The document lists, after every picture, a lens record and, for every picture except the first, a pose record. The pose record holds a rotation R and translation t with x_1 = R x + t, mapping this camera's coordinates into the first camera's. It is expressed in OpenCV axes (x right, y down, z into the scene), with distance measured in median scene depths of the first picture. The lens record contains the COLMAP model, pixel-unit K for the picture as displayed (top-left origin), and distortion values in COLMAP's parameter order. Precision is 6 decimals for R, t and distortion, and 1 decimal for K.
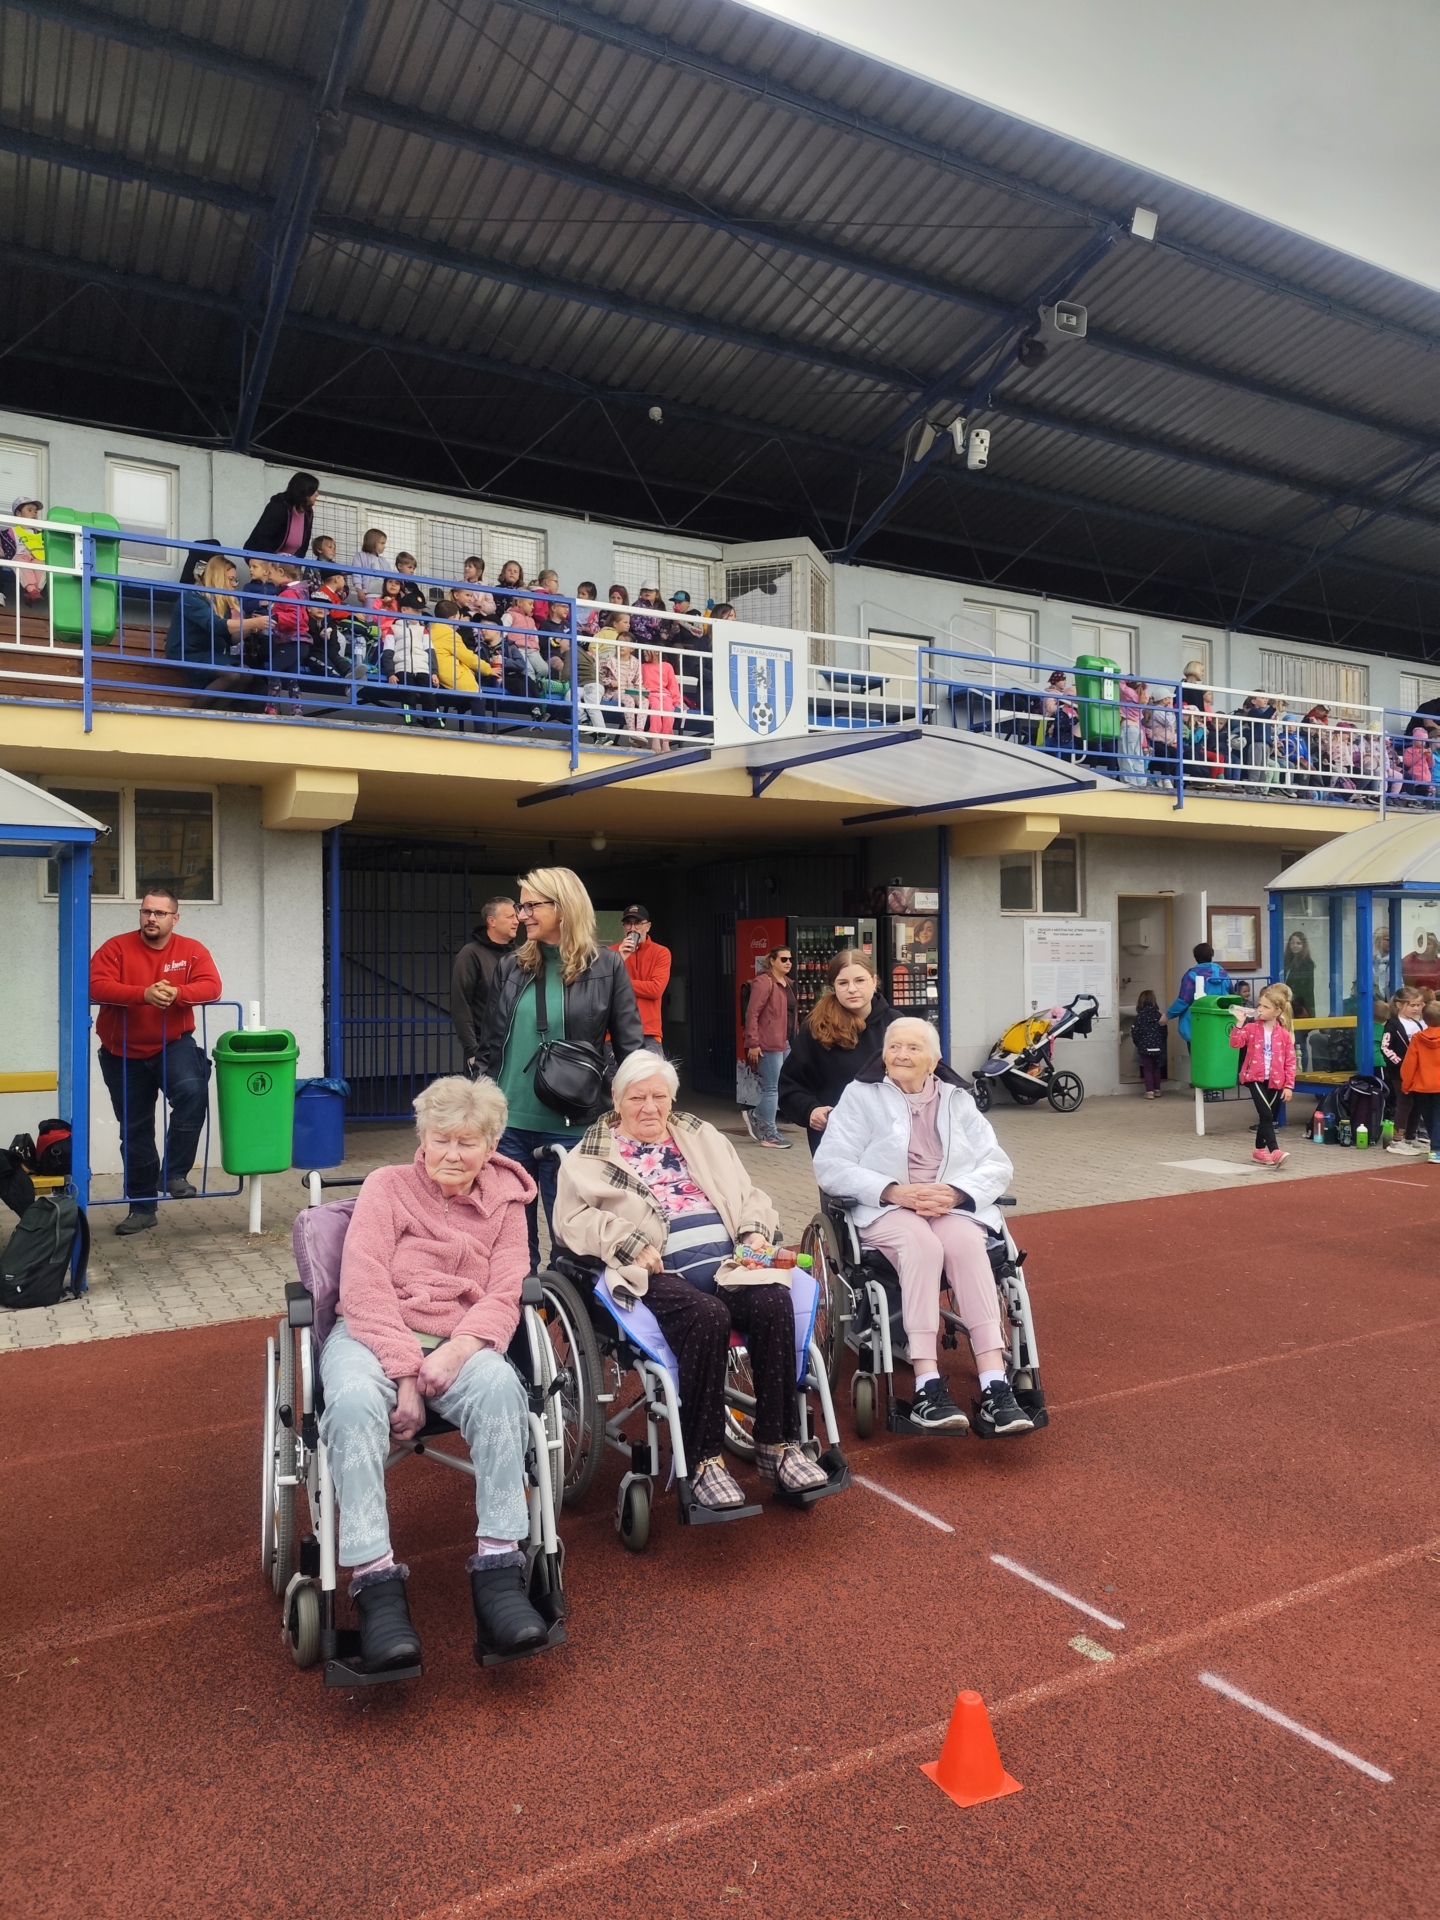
lens RADIAL K [[1302.6, 0, 716.4], [0, 1302.6, 963.9], [0, 0, 1]] dist [0.017314, -0.026234]
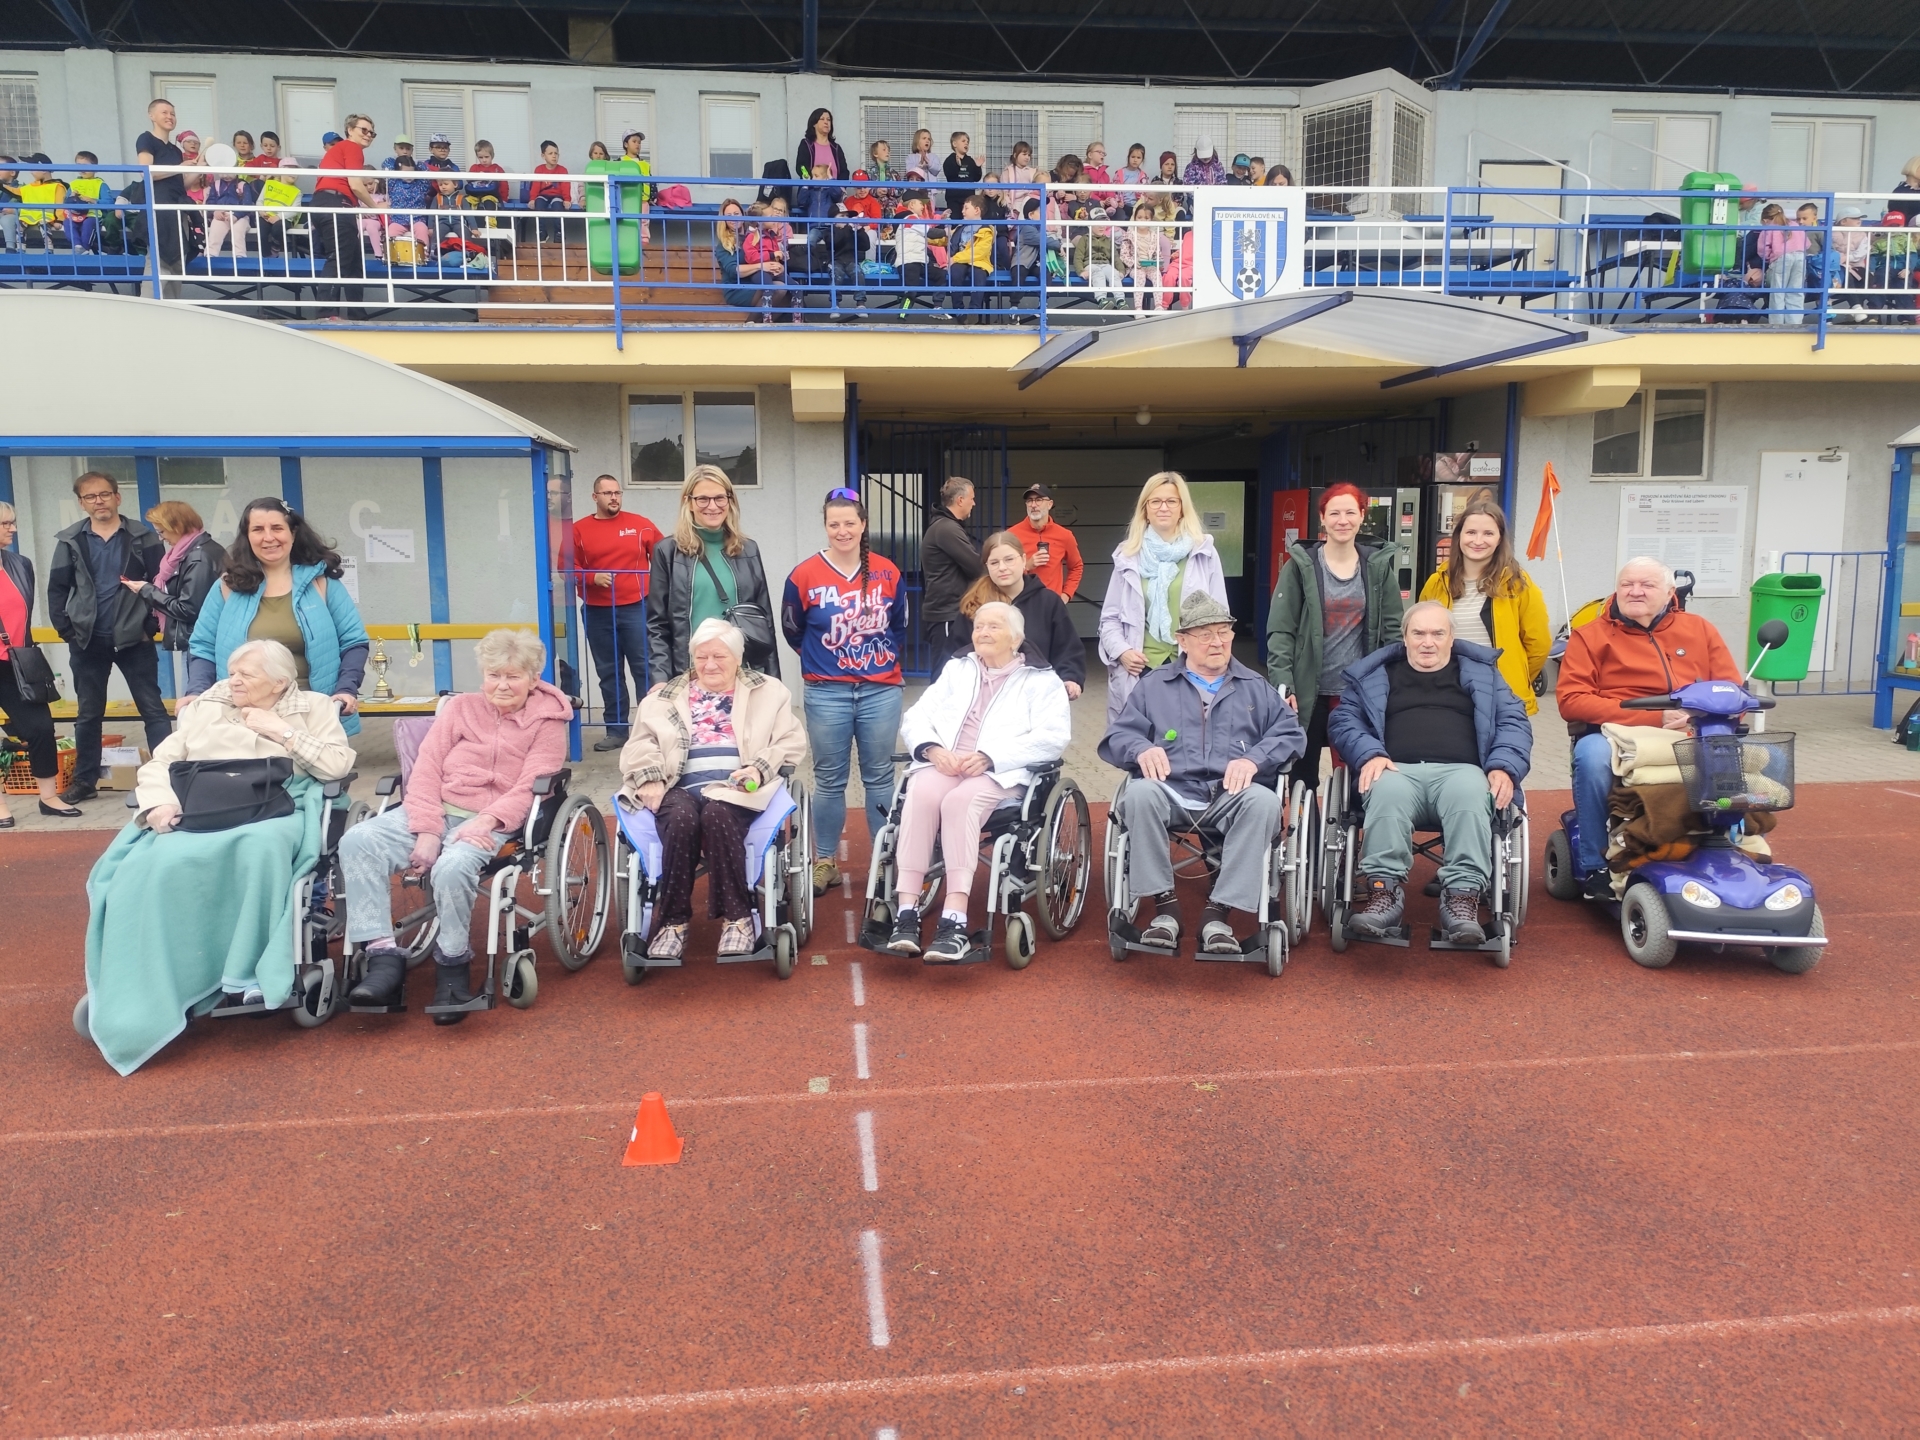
lens RADIAL K [[1302.6, 0, 962.3], [0, 1302.6, 707.8], [0, 0, 1]] dist [0.017314, -0.026234]
pose [[0.912718, 0.050671, -0.405436, 0.253049], [0.003437, 0.991293, 0.131628, -0.002925], [0.408575, -0.121532, 0.904597, -0.015420]]
